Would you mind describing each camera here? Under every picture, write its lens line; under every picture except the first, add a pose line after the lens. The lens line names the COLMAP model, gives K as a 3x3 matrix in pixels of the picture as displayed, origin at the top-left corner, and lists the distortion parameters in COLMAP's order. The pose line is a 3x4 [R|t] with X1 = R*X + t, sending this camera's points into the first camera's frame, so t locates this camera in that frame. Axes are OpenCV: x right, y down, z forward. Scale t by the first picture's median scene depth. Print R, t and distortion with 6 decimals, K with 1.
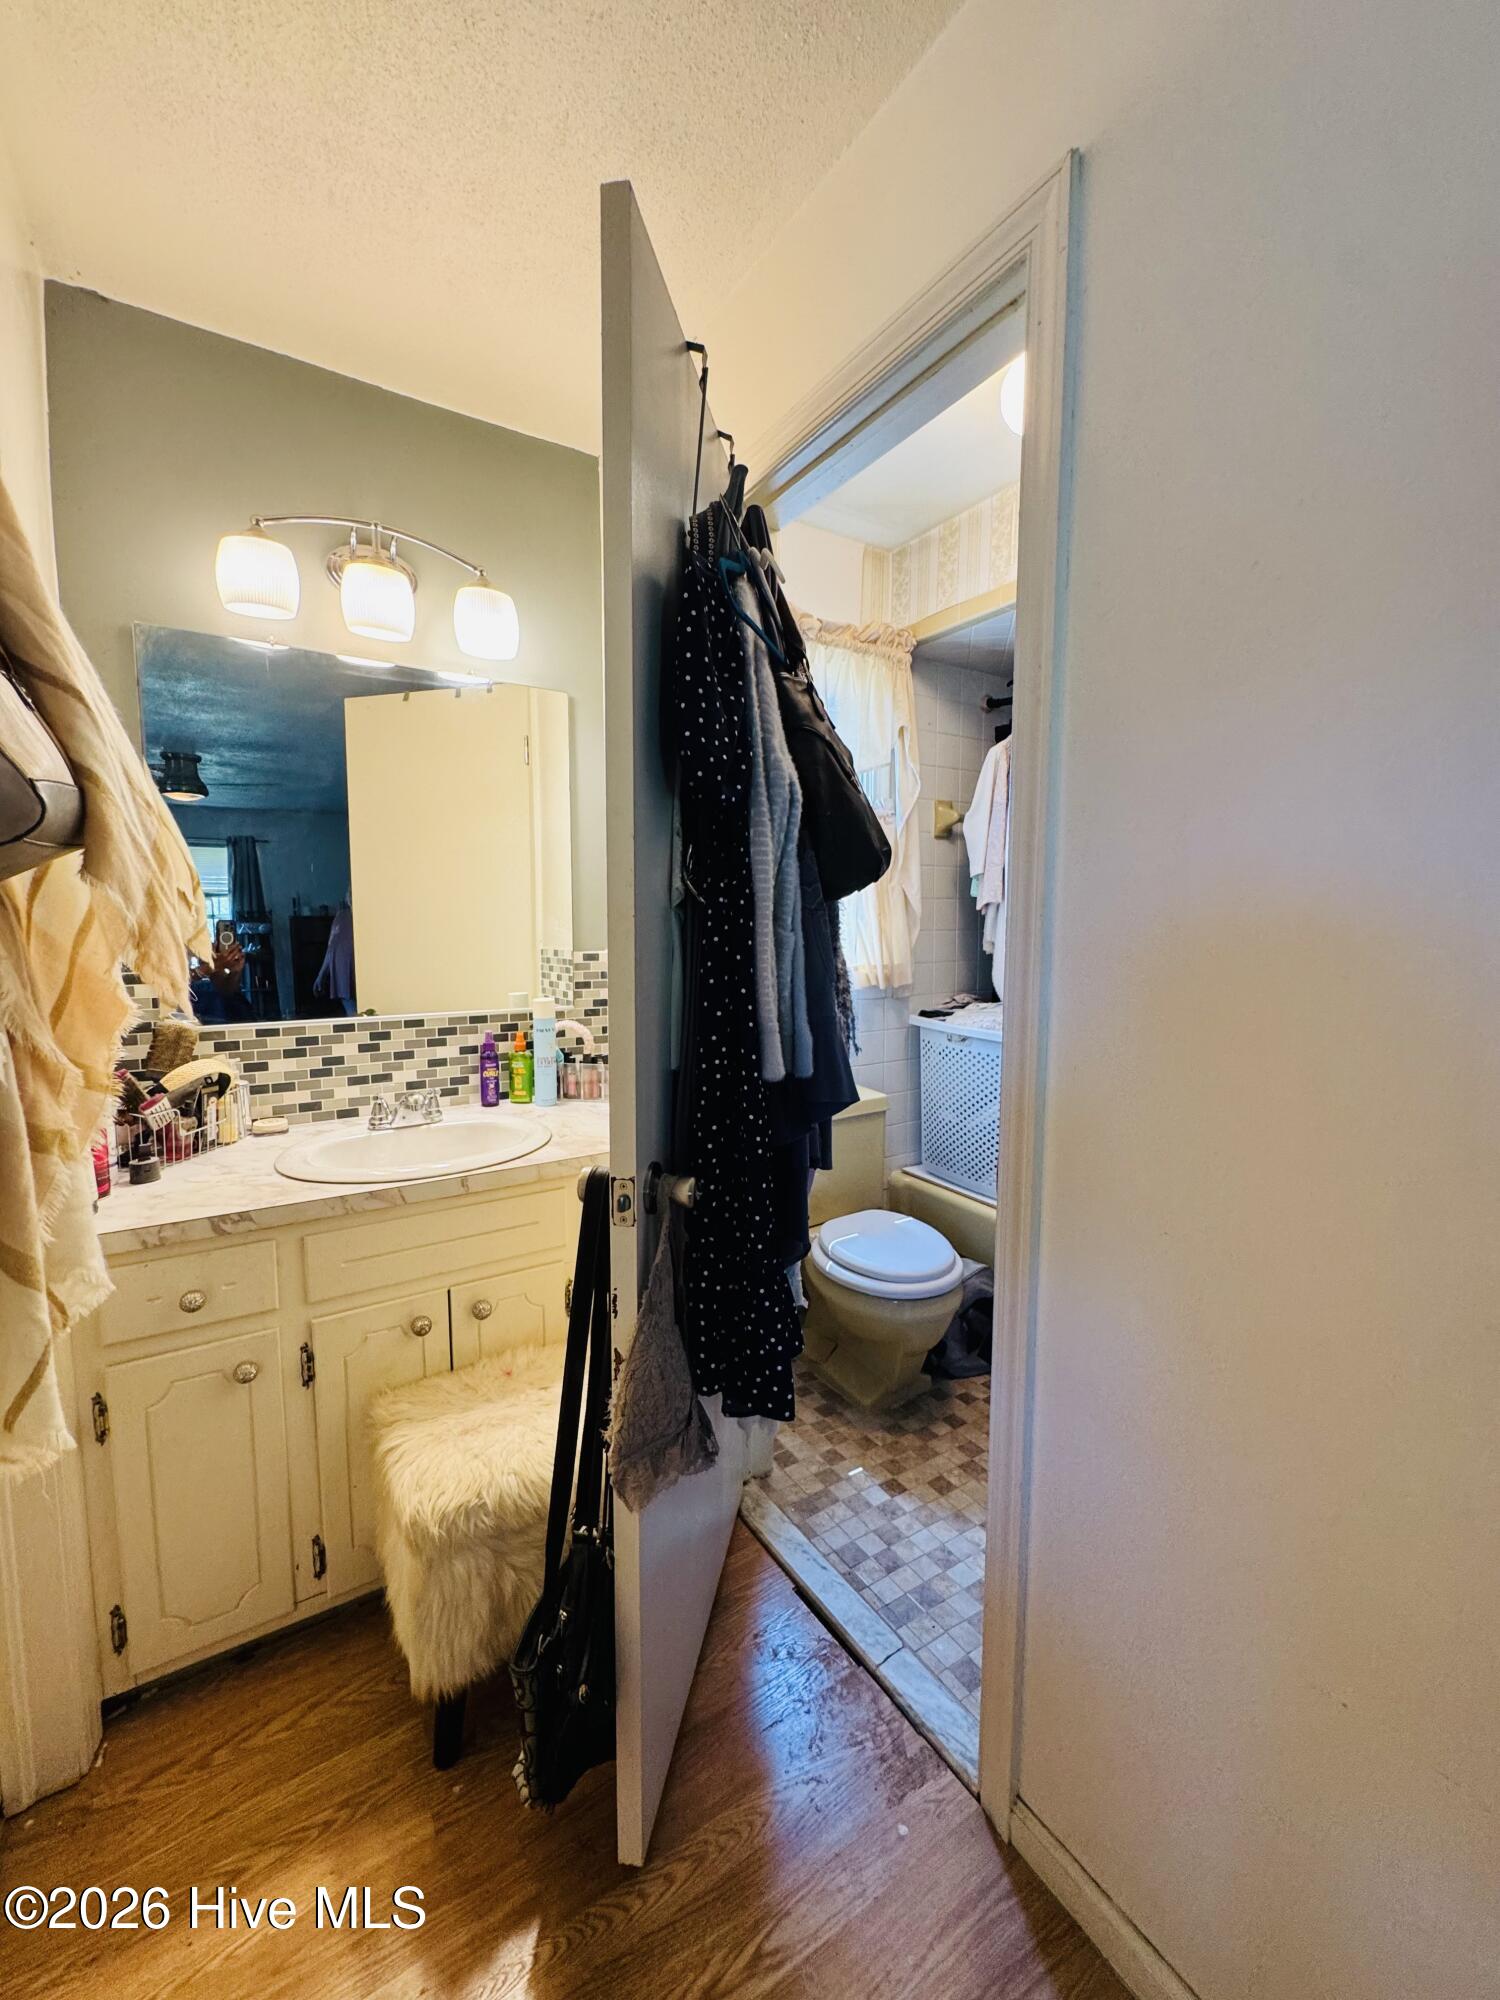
lens RADIAL K [[800.0, 0, 752.2], [0, 800.0, 998.2], [0, 0, 1]] dist [-0.004471, 0.000561]
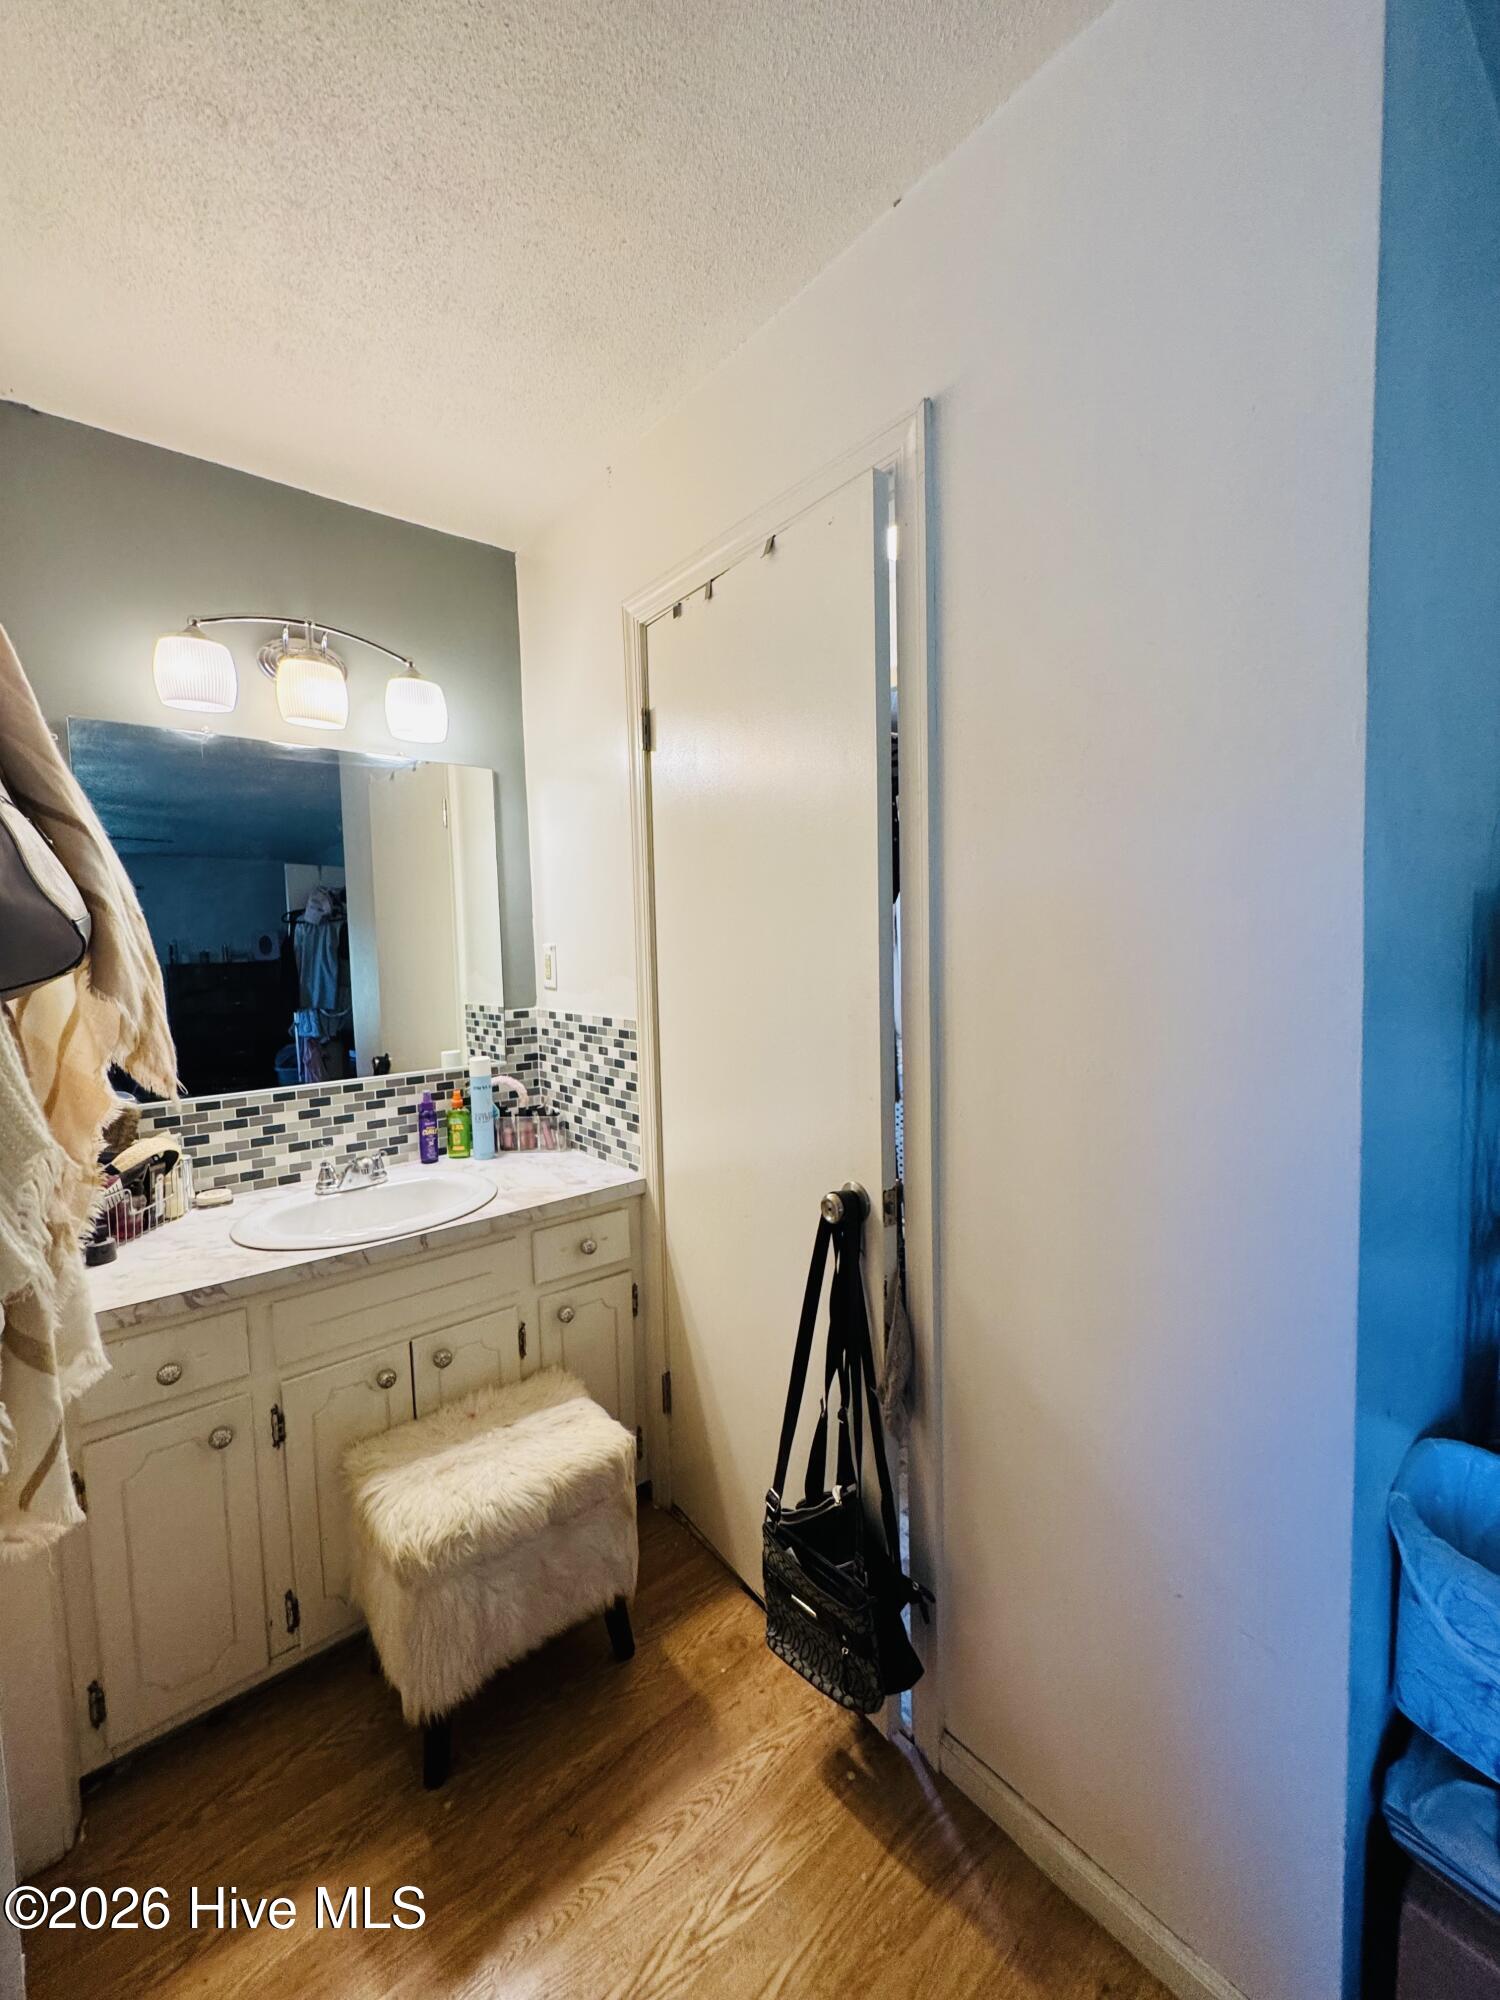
lens RADIAL K [[800.0, 0, 752.8], [0, 800.0, 999.2], [0, 0, 1]] dist [-0.004471, 0.000561]
pose [[0.991556, -0.037463, 0.124148, -0.049091], [0.040948, 0.998832, -0.025637, -0.054653], [-0.123043, 0.030504, 0.991932, -0.150396]]
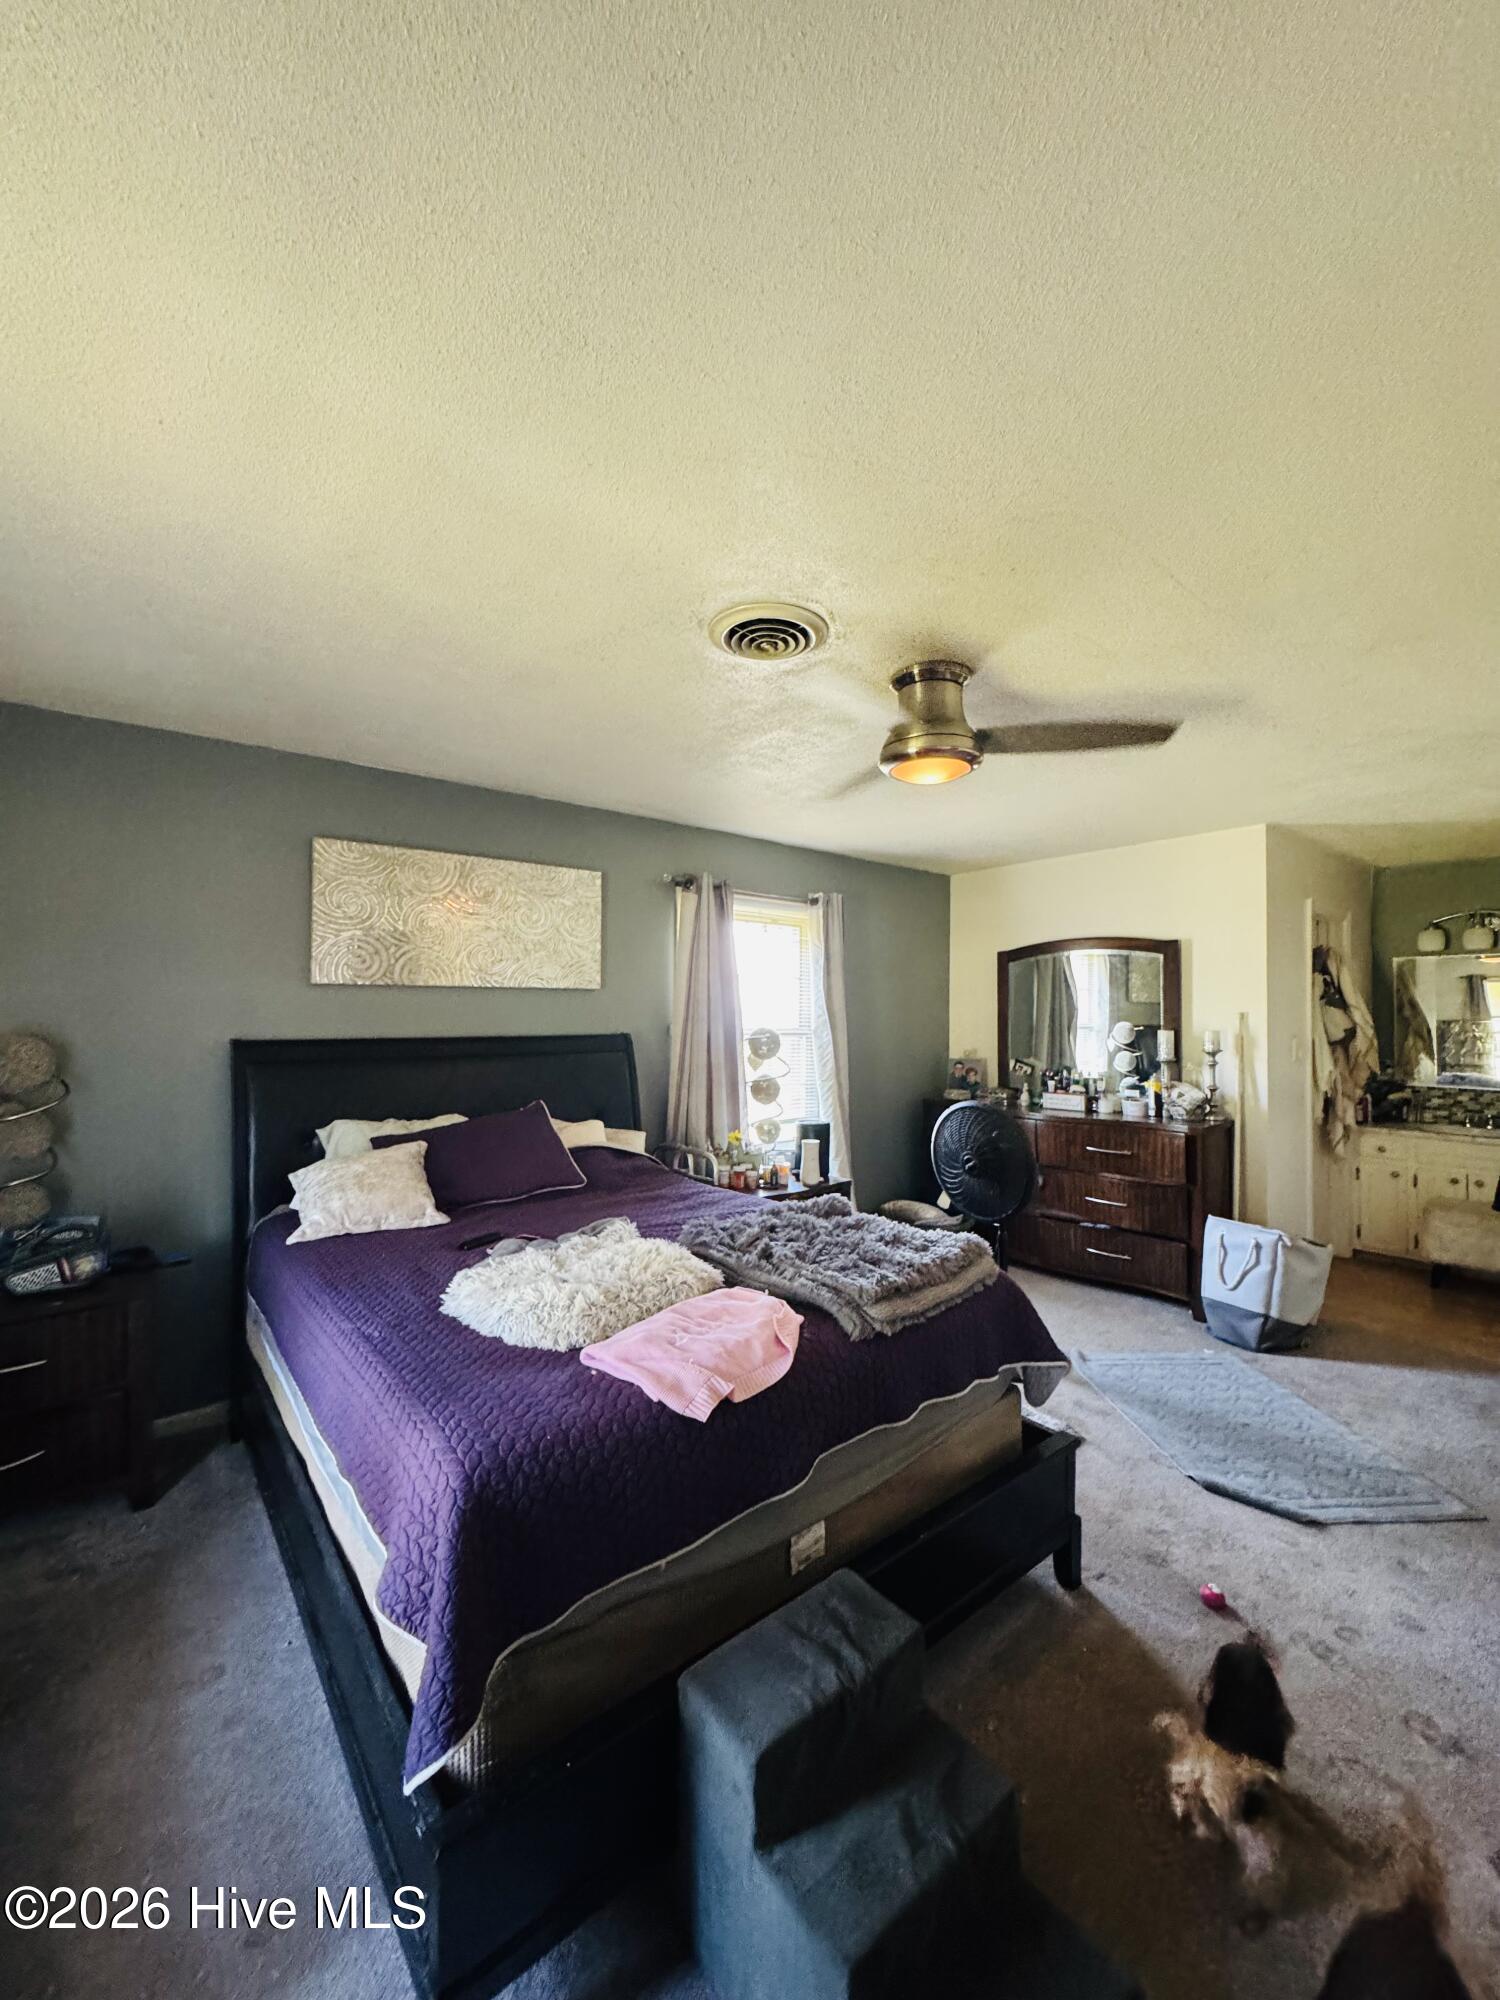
lens RADIAL K [[800.0, 0, 753.0], [0, 800.0, 999.5], [0, 0, 1]] dist [-0.004471, 0.000561]
pose [[0.127939, -0.007723, -0.991752, 2.718001], [-0.094992, 0.995277, -0.020005, 0.019849], [0.987222, 0.096768, 0.126601, -2.543938]]
